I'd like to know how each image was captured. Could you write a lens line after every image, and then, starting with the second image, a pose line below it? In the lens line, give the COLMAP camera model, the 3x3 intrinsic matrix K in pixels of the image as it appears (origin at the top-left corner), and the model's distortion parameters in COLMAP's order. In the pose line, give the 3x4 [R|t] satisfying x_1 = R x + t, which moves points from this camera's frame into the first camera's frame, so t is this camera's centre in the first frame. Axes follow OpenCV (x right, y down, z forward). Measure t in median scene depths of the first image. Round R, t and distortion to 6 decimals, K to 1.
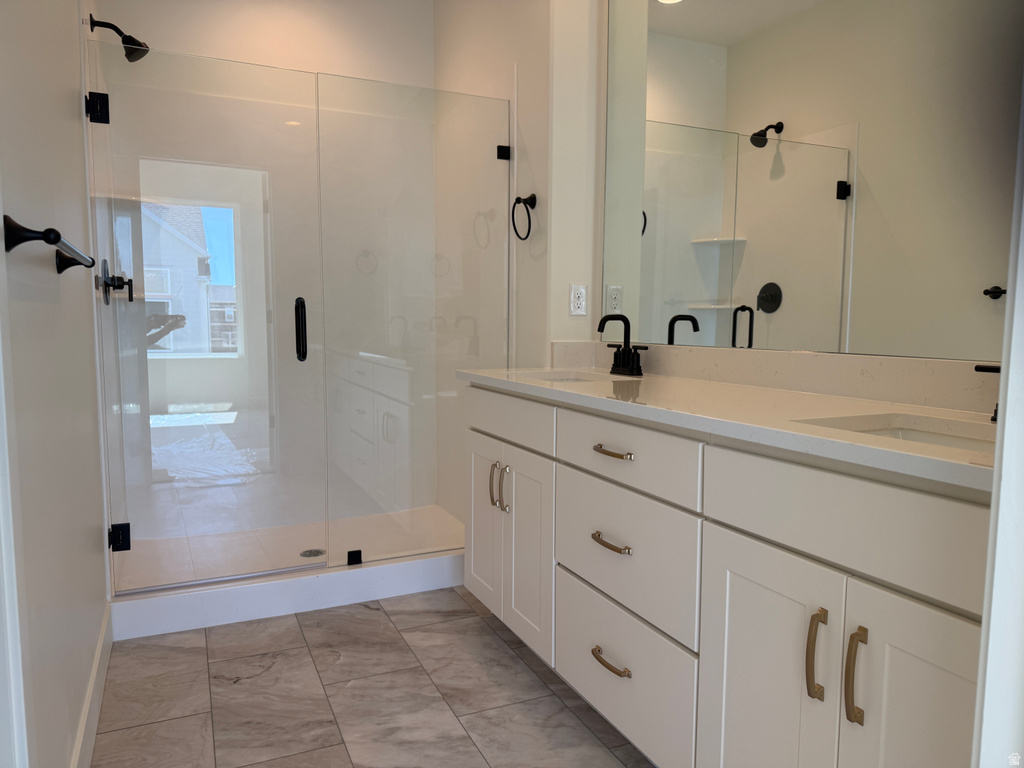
lens RADIAL K [[720.5, 0, 515.1], [0, 720.5, 385.4], [0, 0, 1]] dist [0.105760, -0.164988]
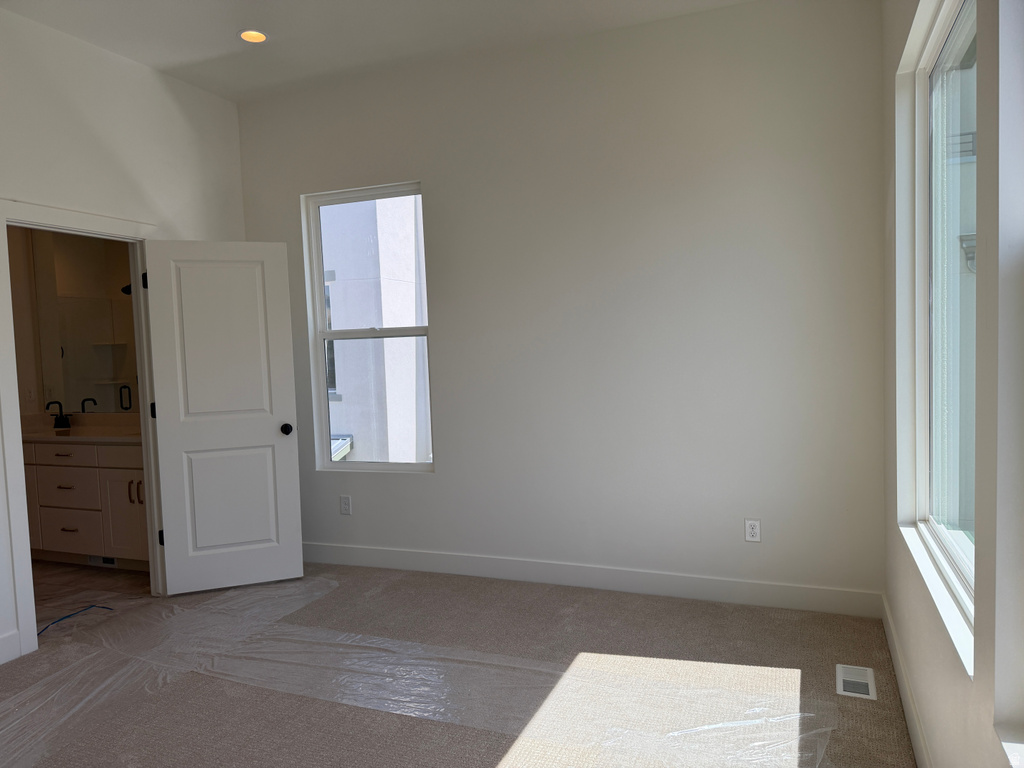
lens RADIAL K [[720.5, 0, 515.1], [0, 720.5, 385.4], [0, 0, 1]] dist [0.105760, -0.164988]
pose [[0.737191, -0.073953, 0.671625, -0.318106], [0.108838, 0.994009, -0.010013, 0.029783], [-0.666861, 0.080480, 0.740824, -1.585271]]
